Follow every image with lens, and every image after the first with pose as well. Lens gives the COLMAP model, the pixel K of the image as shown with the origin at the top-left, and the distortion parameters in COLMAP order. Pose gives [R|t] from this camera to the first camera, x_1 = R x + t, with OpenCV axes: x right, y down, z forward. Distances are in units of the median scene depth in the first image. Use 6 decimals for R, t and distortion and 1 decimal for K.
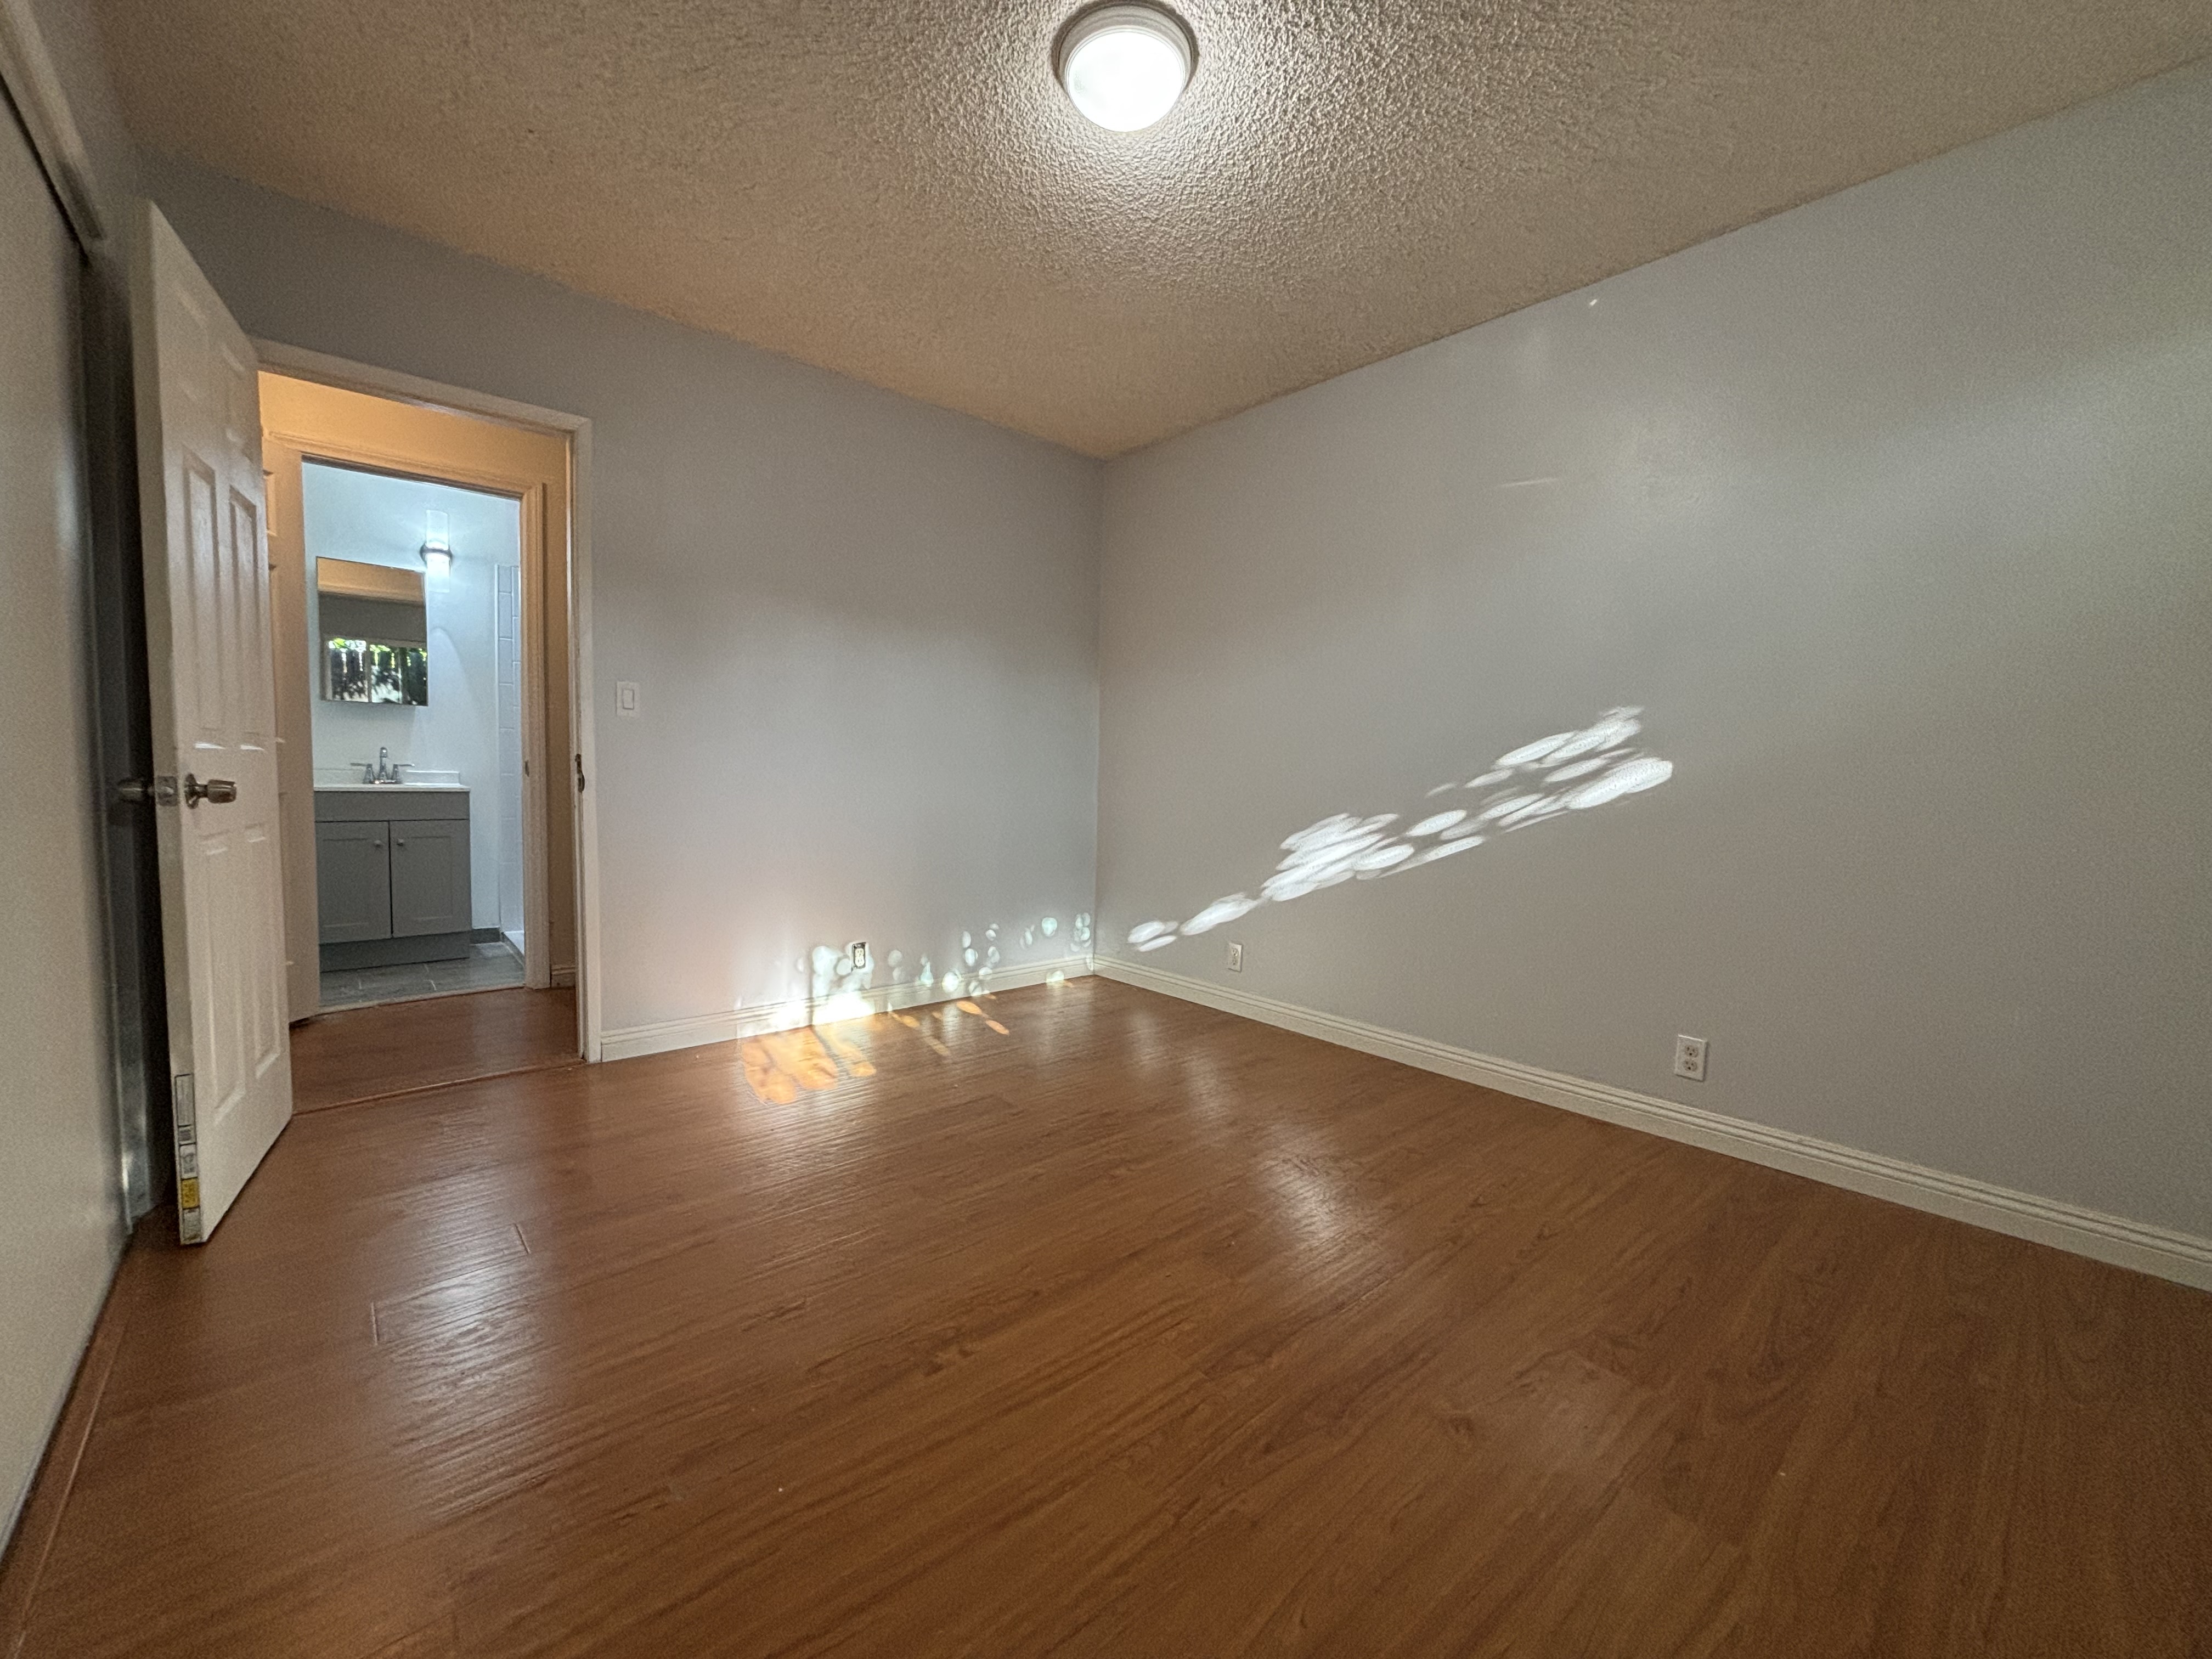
lens RADIAL K [[900.2, 0, 1088.4], [0, 900.2, 825.4], [0, 0, 1]] dist [-0.002517, 0.000323]
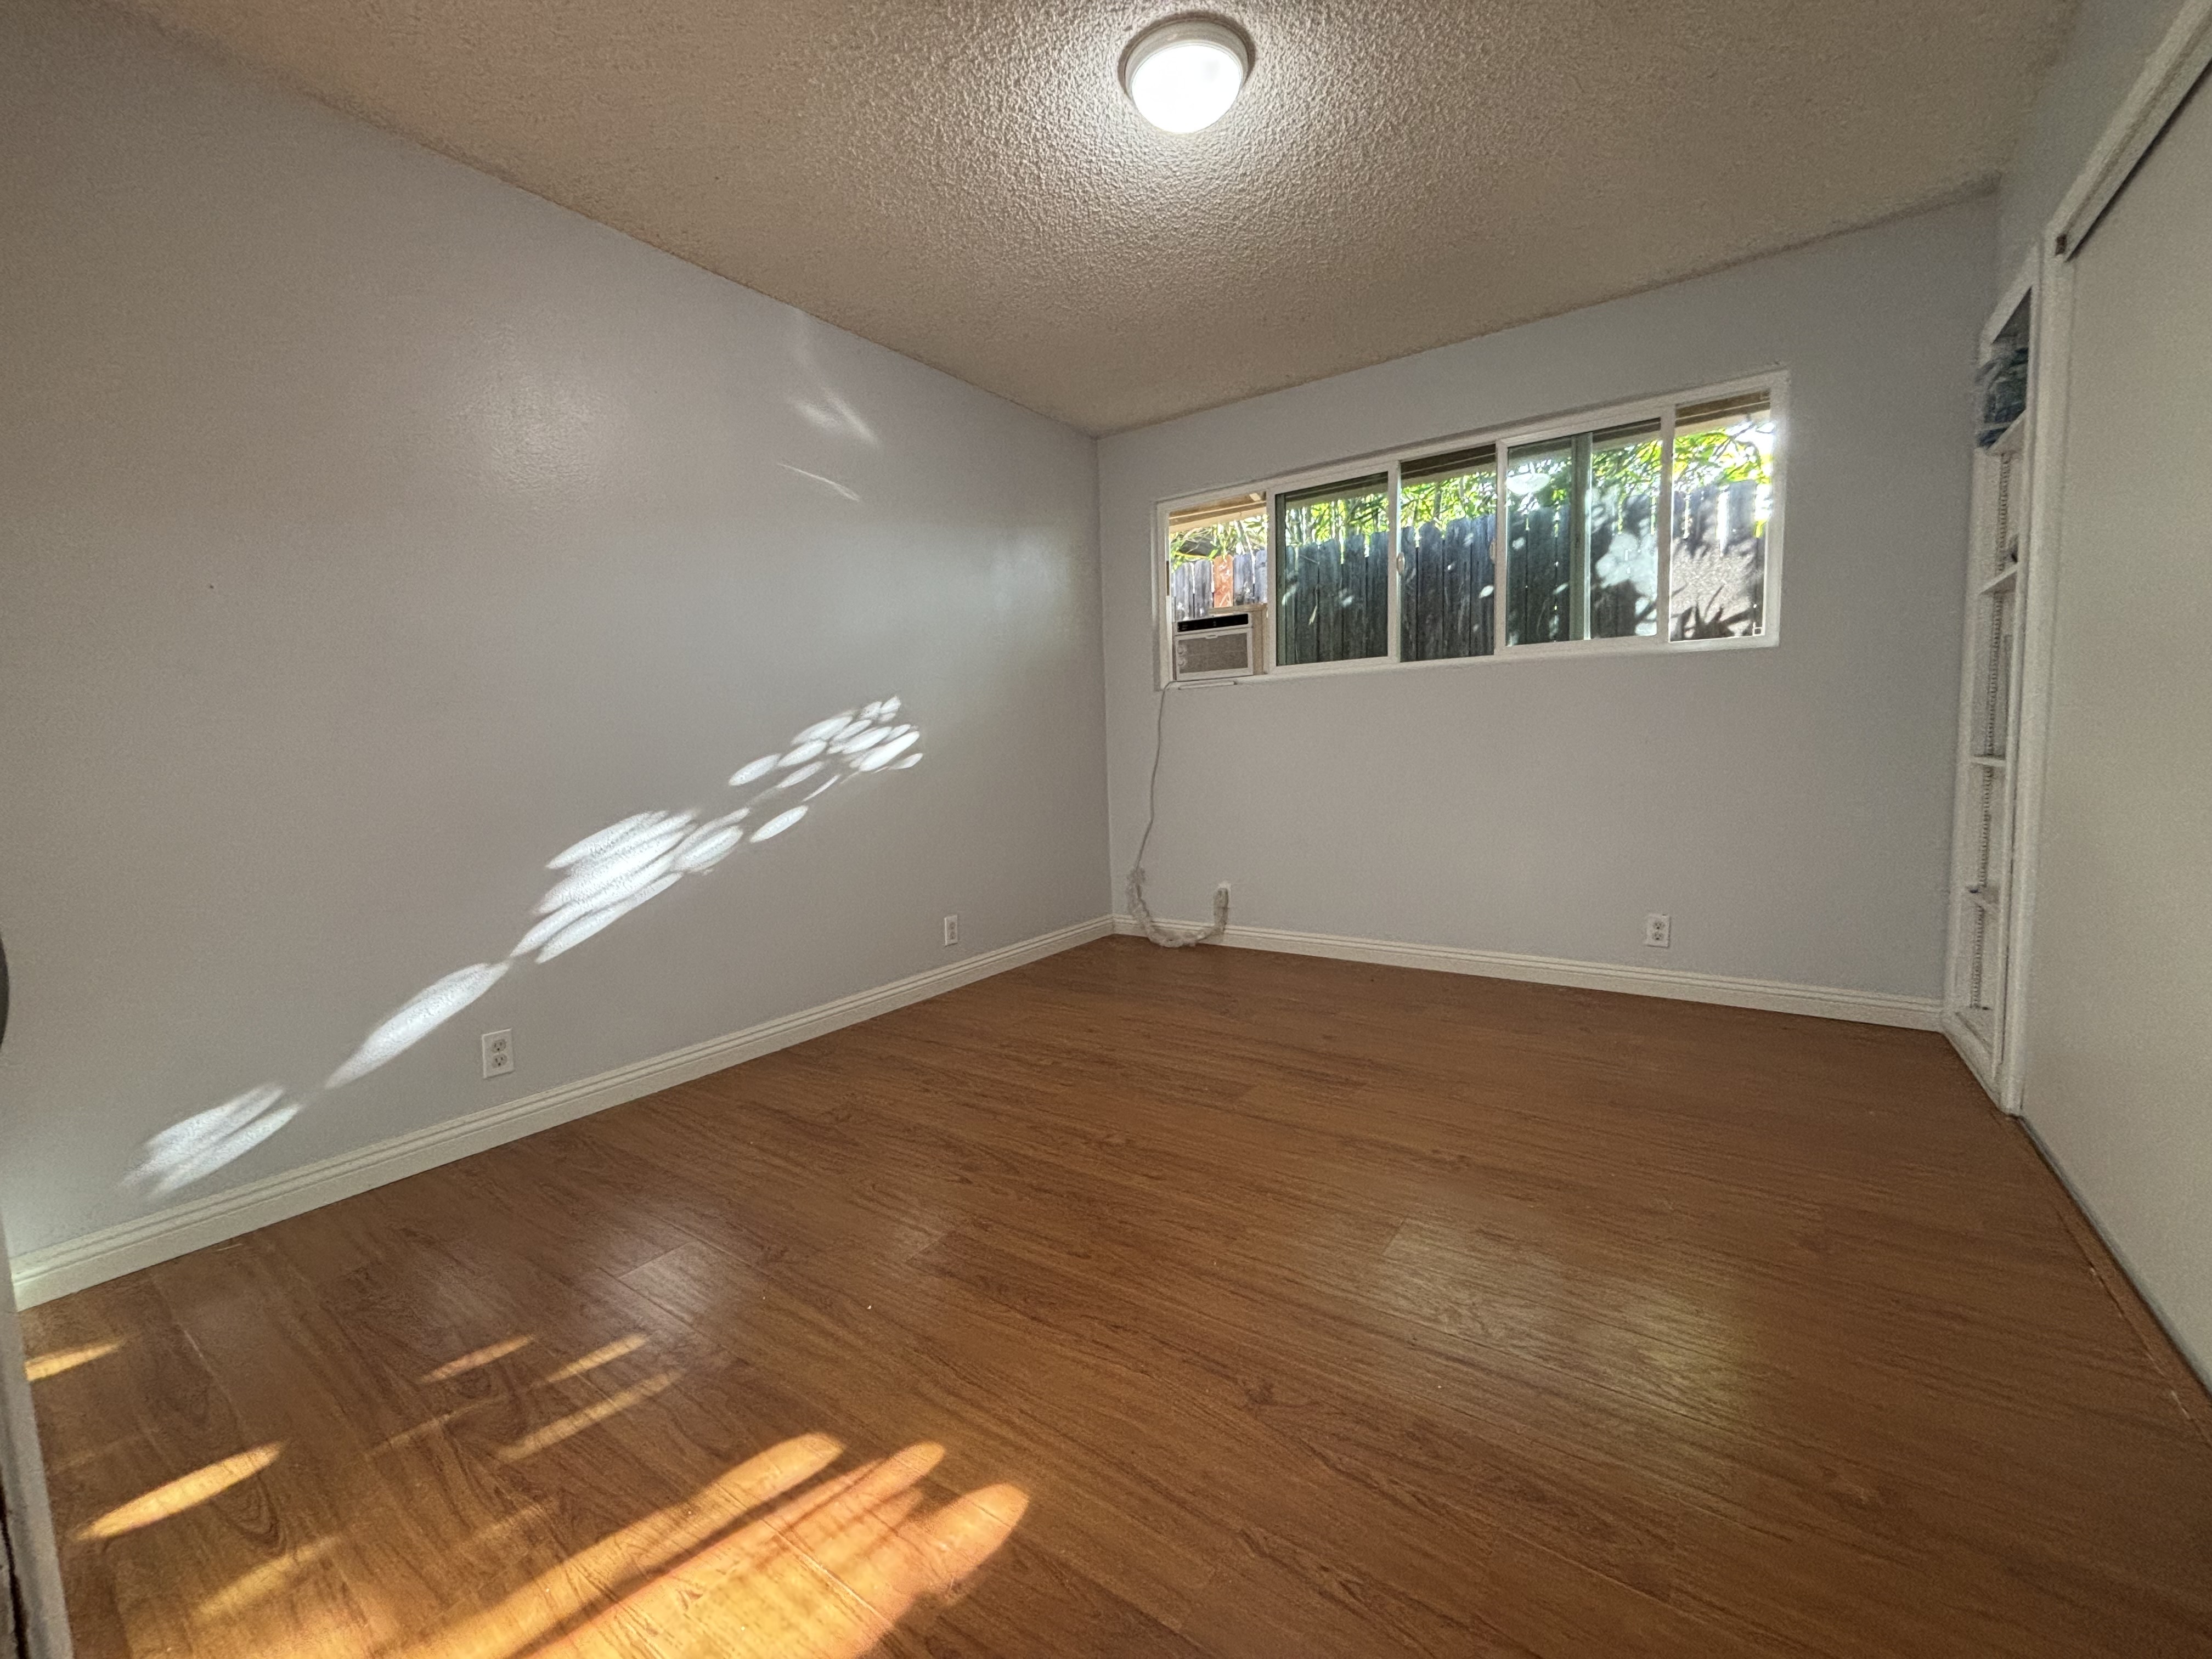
lens RADIAL K [[886.8, 0, 1101.1], [0, 886.8, 835.0], [0, 0, 1]] dist [0.003426, 0.000270]
pose [[-0.245504, -0.111567, 0.962954, -0.922145], [0.094333, 0.985891, 0.138275, -0.090025], [-0.964795, 0.124785, -0.231516, 1.277254]]
